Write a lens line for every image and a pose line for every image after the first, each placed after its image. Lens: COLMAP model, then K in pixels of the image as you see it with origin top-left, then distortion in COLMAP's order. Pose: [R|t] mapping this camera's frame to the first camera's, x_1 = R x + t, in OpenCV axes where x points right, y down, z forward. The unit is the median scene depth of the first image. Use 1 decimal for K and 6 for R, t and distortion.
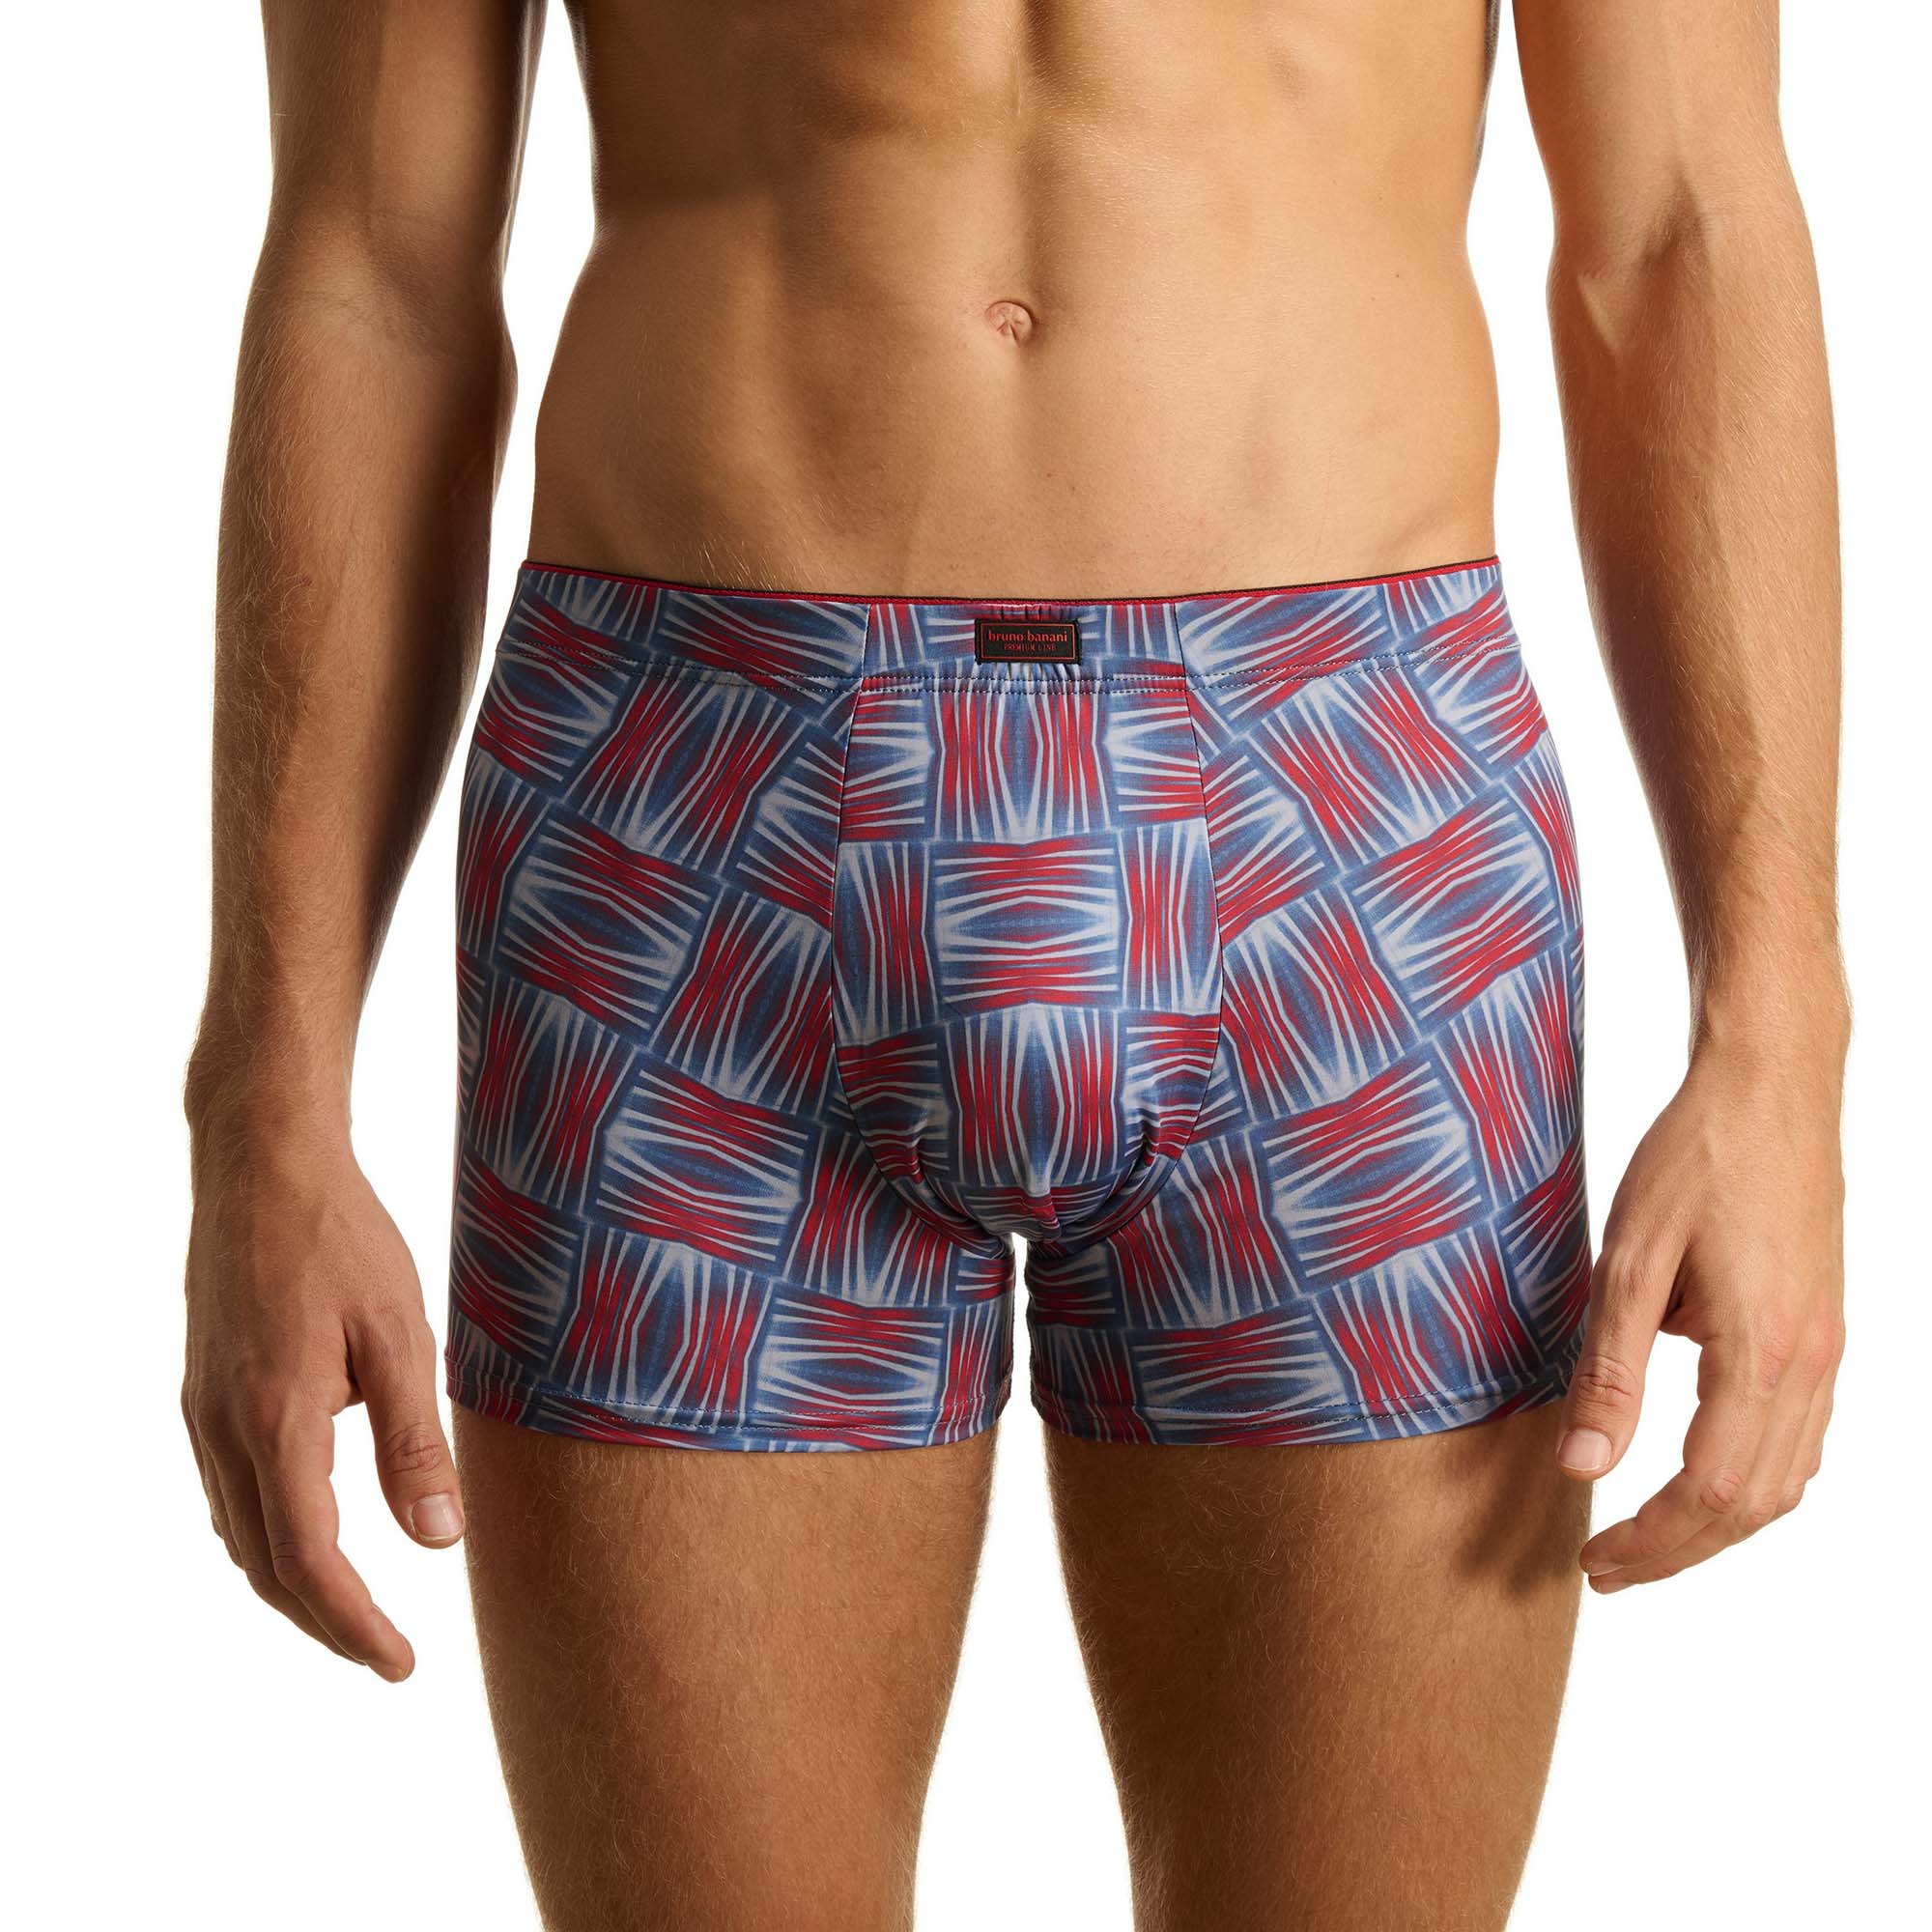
lens RADIAL K [[10662.9, 0, 966.0], [0, 10662.9, 966.0], [0, 0, 1]] dist [-1.757698, 3.393316]
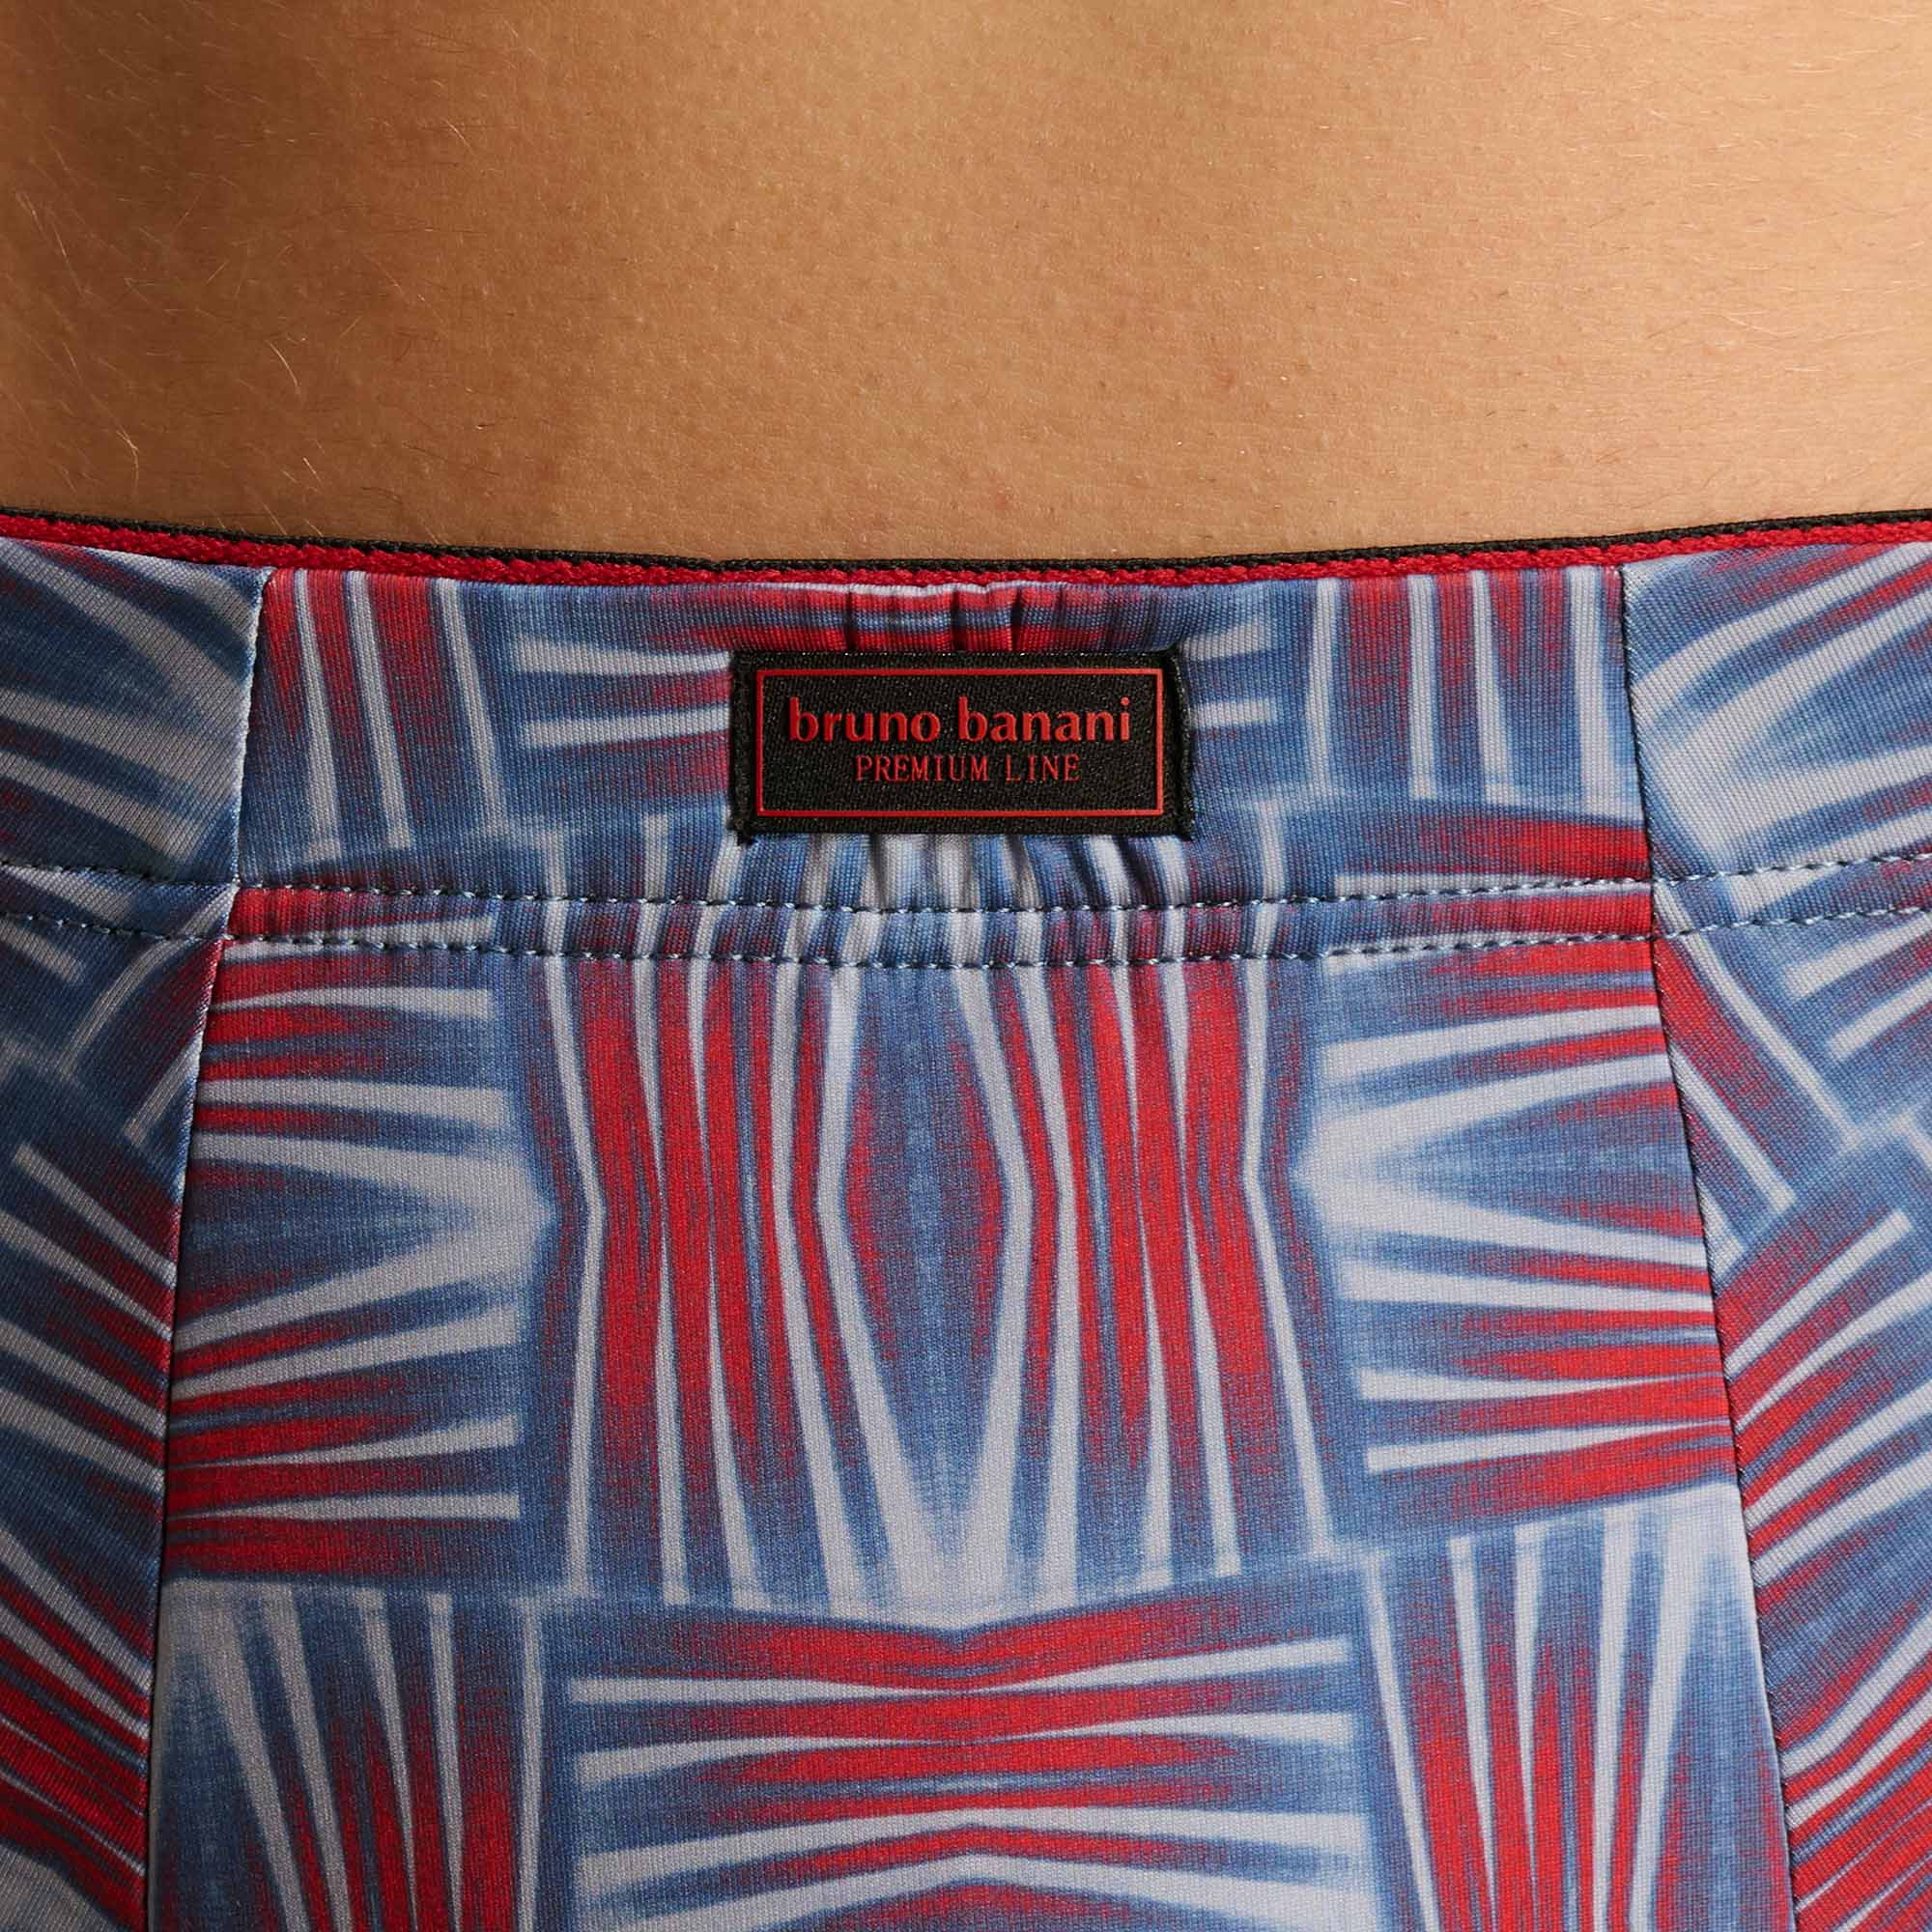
lens RADIAL K [[10662.9, 0, 966.0], [0, 10662.9, 966.0], [0, 0, 1]] dist [-1.757698, 3.393316]
pose [[0.998596, -0.024041, 0.047208, -0.004792], [0.022219, 0.999002, 0.038750, -0.034438], [-0.048092, -0.037647, 0.998133, 0.773416]]
